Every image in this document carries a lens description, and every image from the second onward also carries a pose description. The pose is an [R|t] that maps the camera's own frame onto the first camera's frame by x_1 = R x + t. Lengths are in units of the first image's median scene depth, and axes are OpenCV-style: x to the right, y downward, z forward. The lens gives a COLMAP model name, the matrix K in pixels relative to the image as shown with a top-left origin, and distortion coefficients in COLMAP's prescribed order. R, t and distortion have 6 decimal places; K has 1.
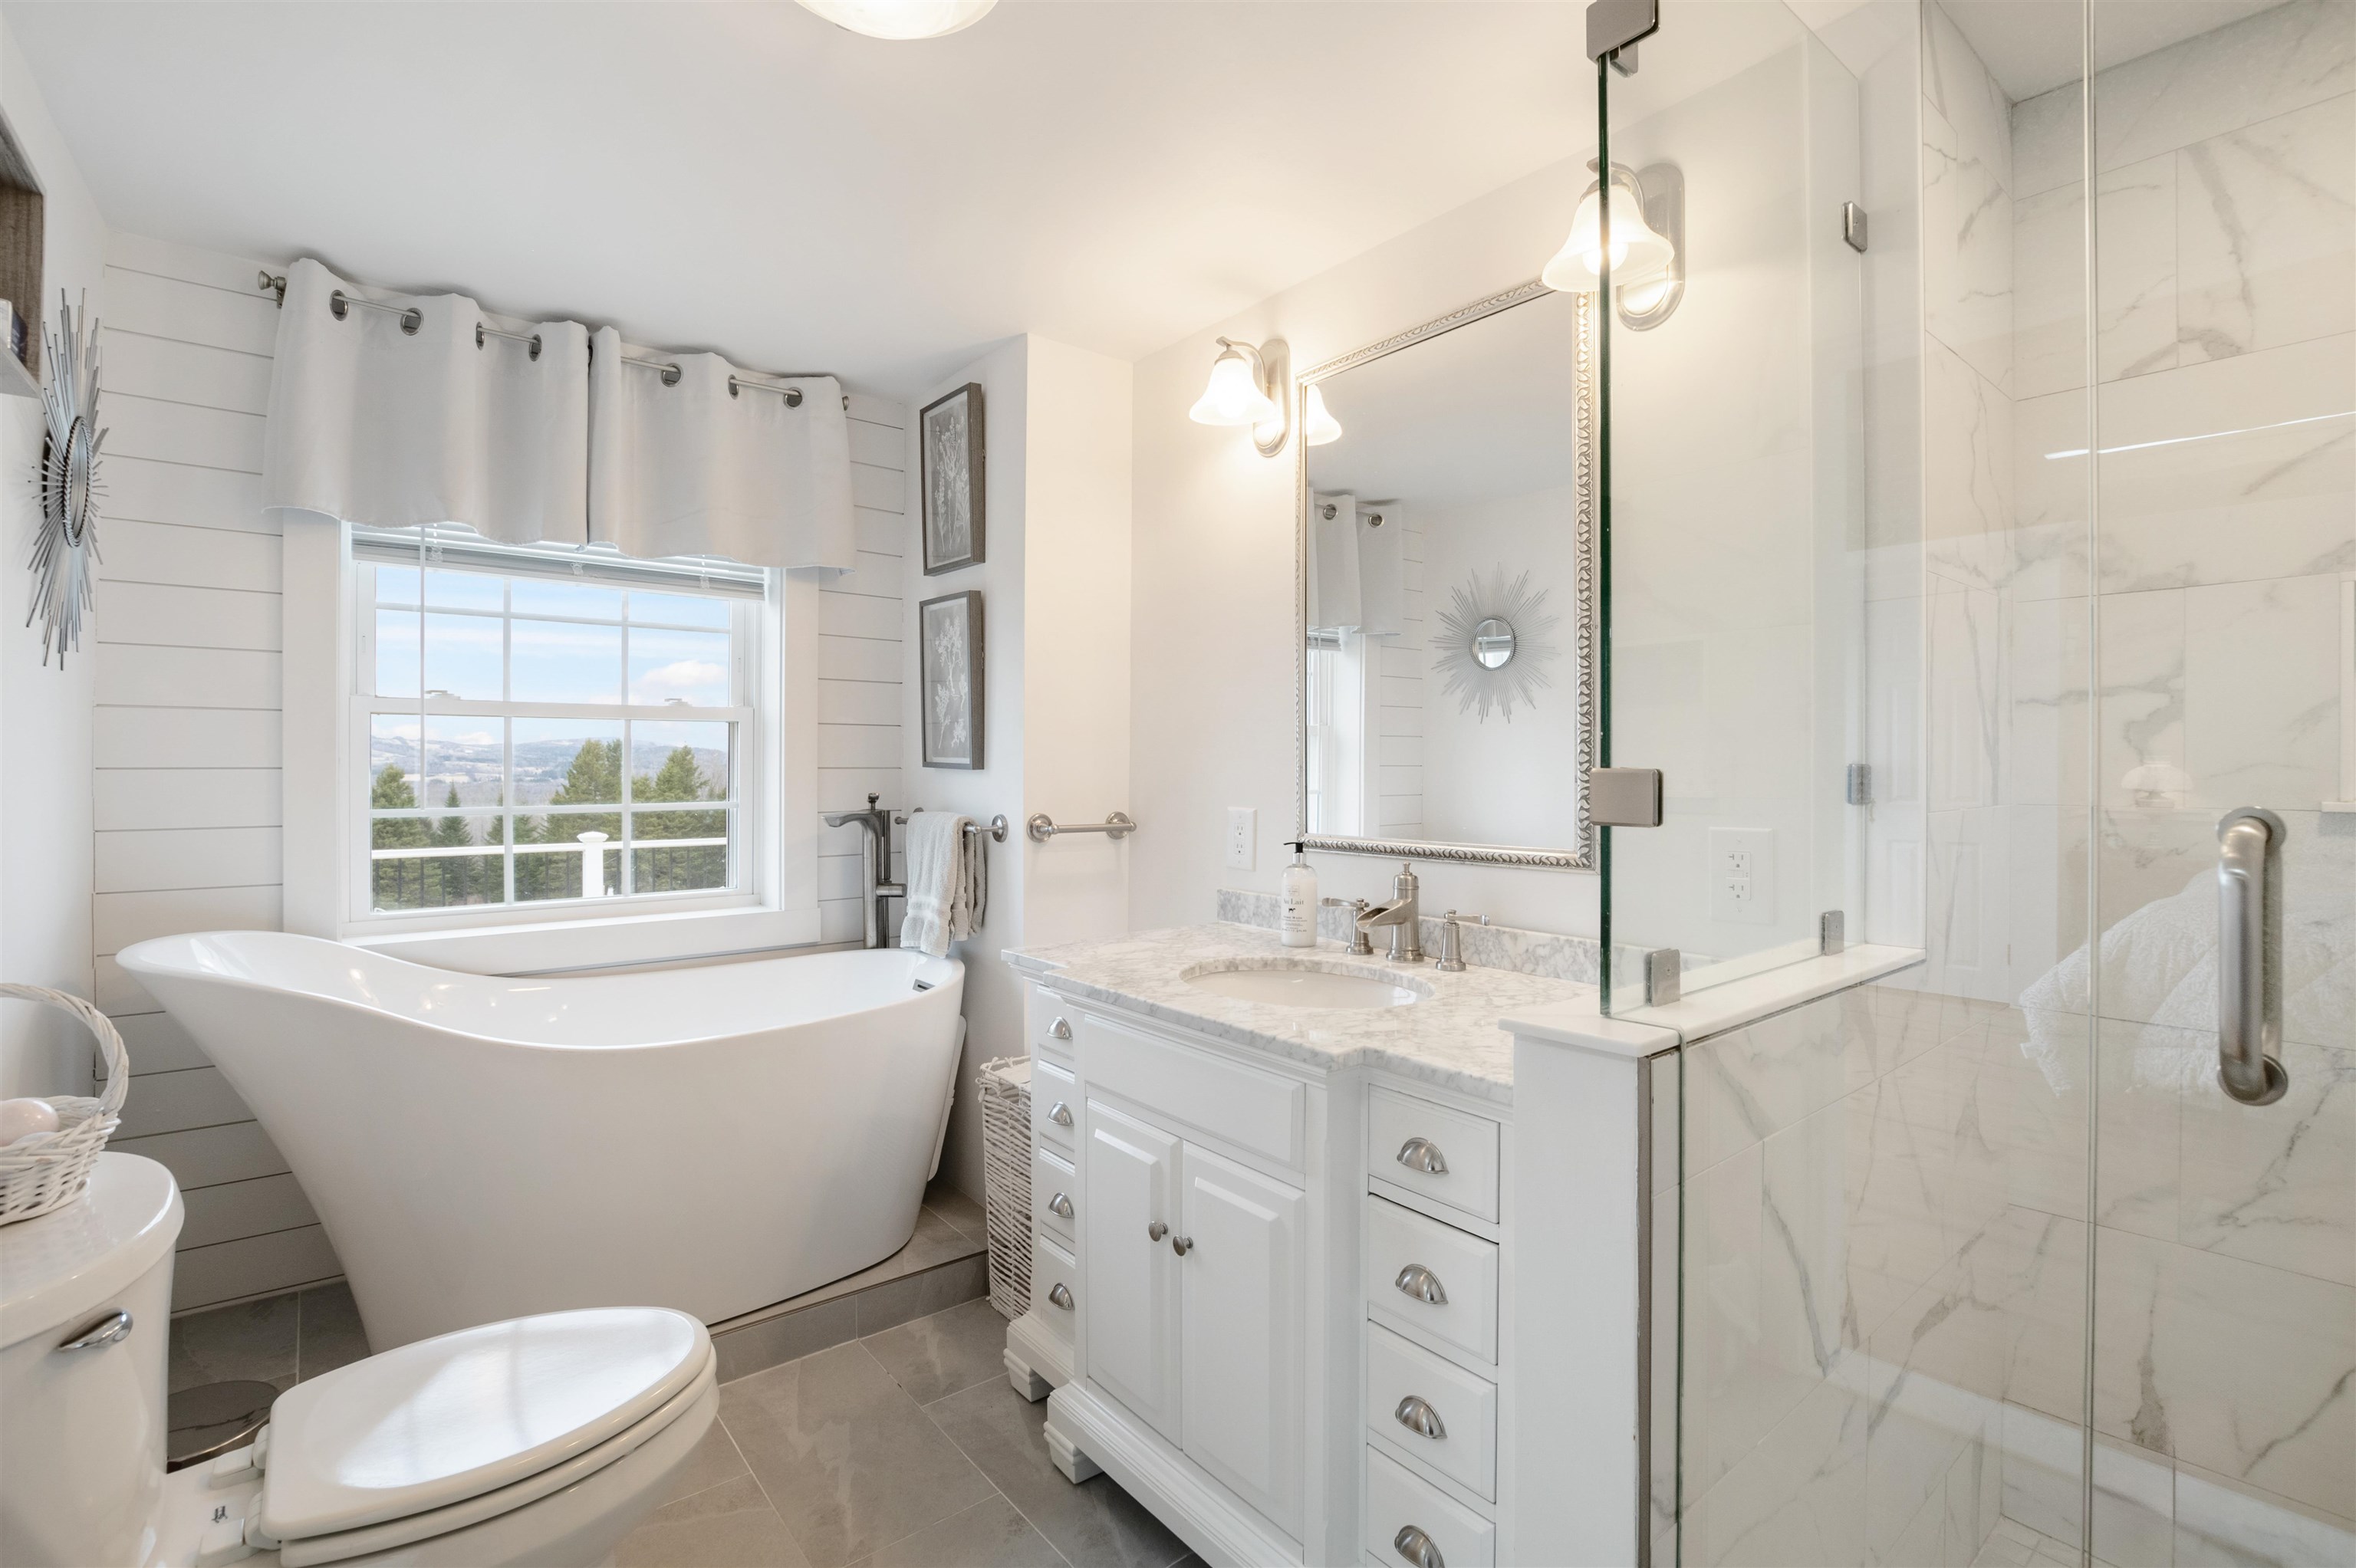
lens RADIAL K [[1053.1, 0, 1175.5], [0, 1053.1, 766.2], [0, 0, 1]] dist [-0.041260, 0.009911]
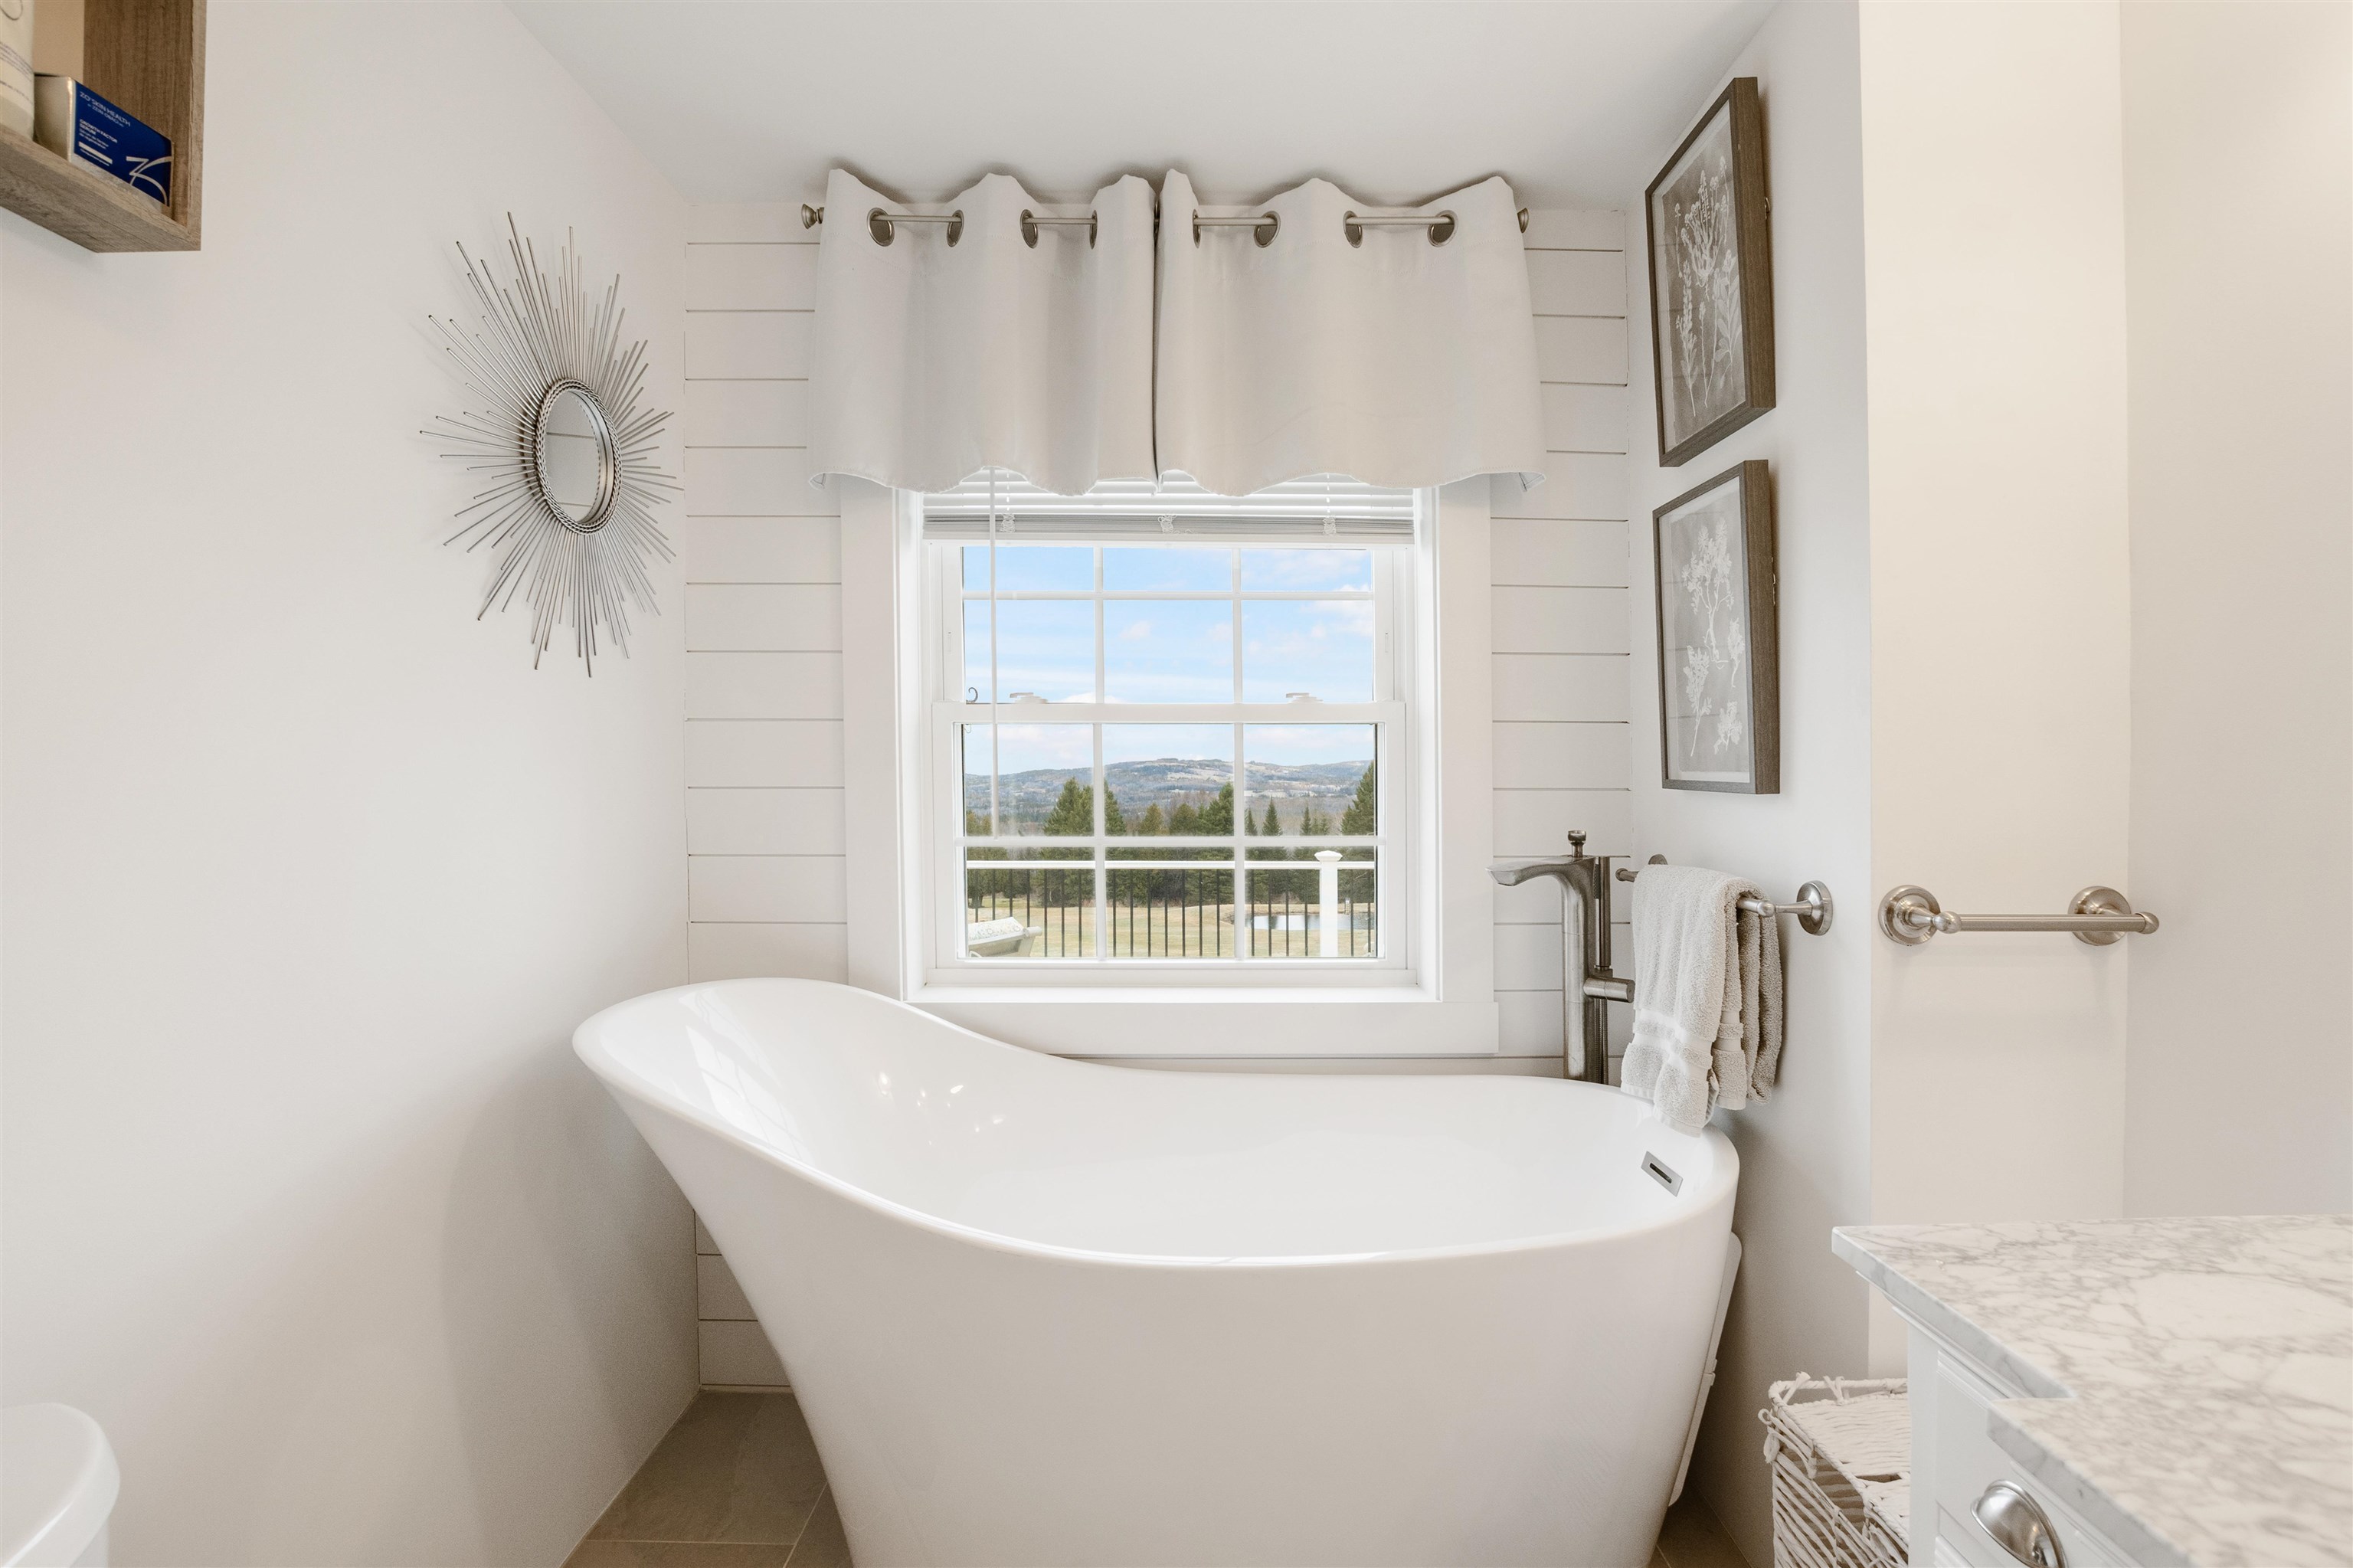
lens RADIAL K [[1051.9, 0, 1174.0], [0, 1051.9, 766.3], [0, 0, 1]] dist [-0.041260, 0.009911]
pose [[0.766539, -0.009782, -0.642123, -0.078441], [-0.001186, 0.999861, -0.016647, -0.001687], [0.642197, 0.013522, 0.766420, 0.395177]]
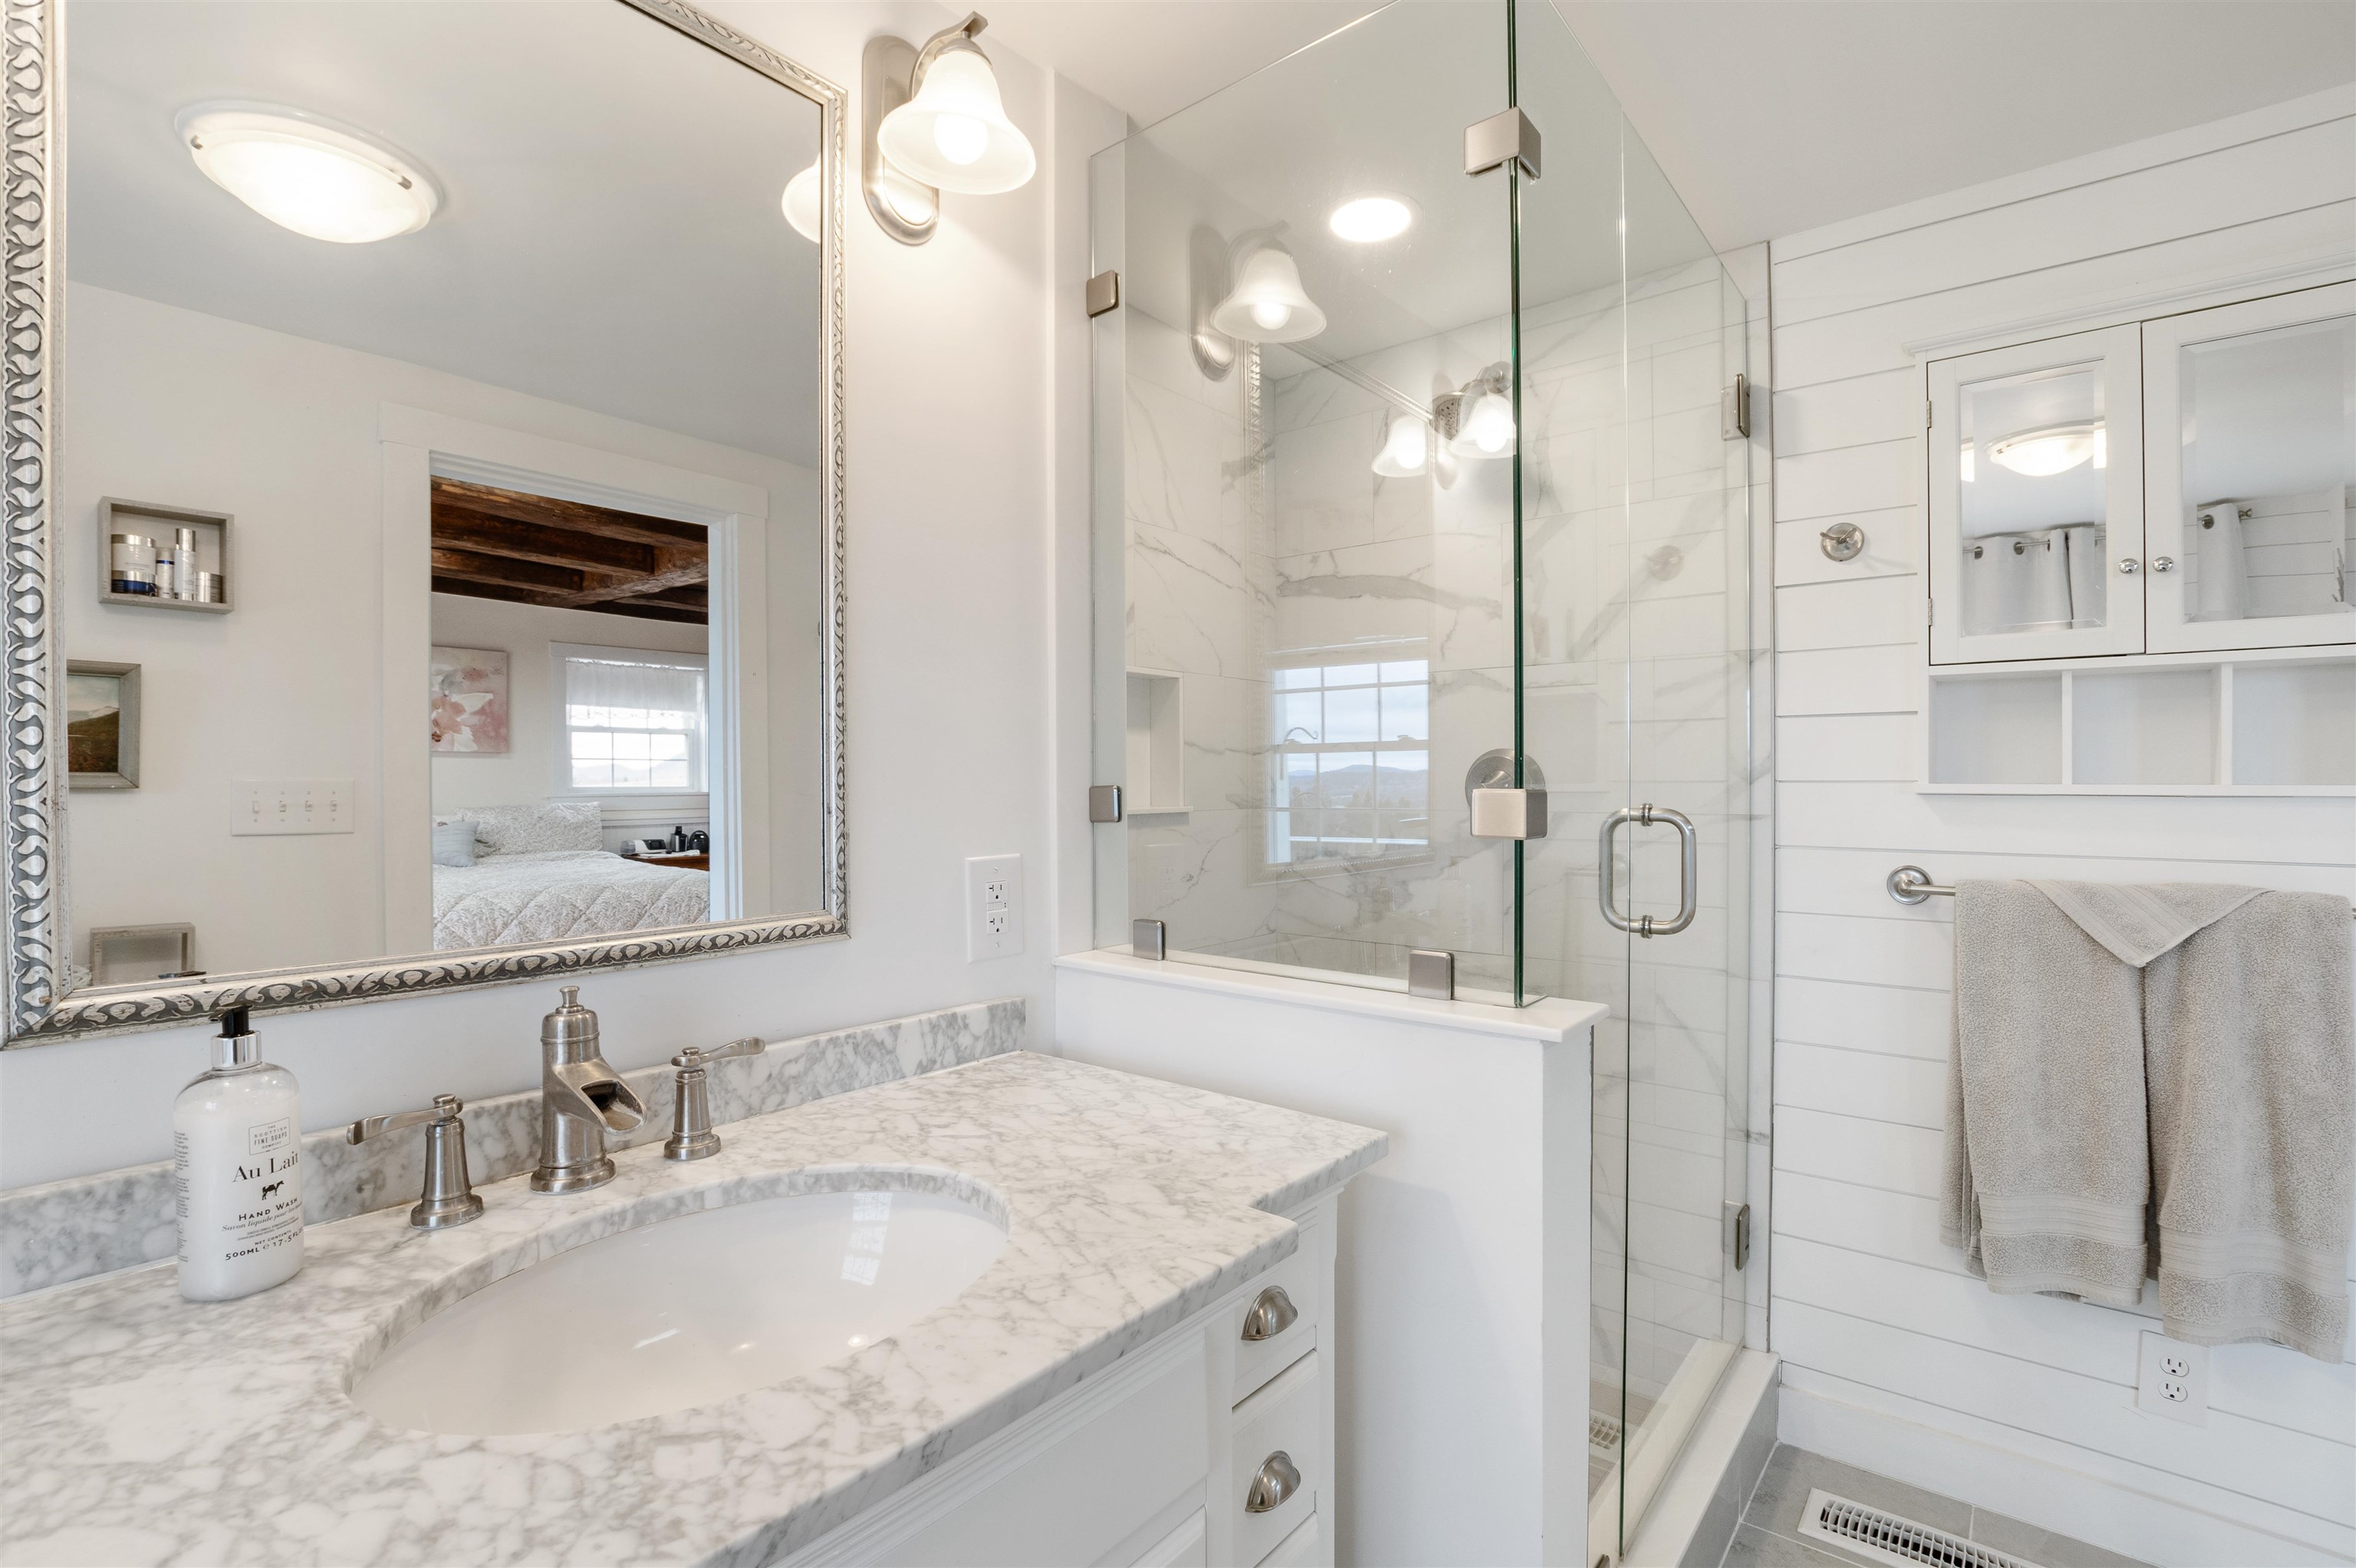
lens RADIAL K [[1085.3, 0, 1183.0], [0, 1085.3, 793.5], [0, 0, 1]] dist [-0.029785, 0.007361]
pose [[-0.199103, -0.004870, 0.979967, -0.594036], [0.007397, 0.999952, 0.006473, 0.000386], [-0.979951, 0.008537, -0.199057, 1.448751]]
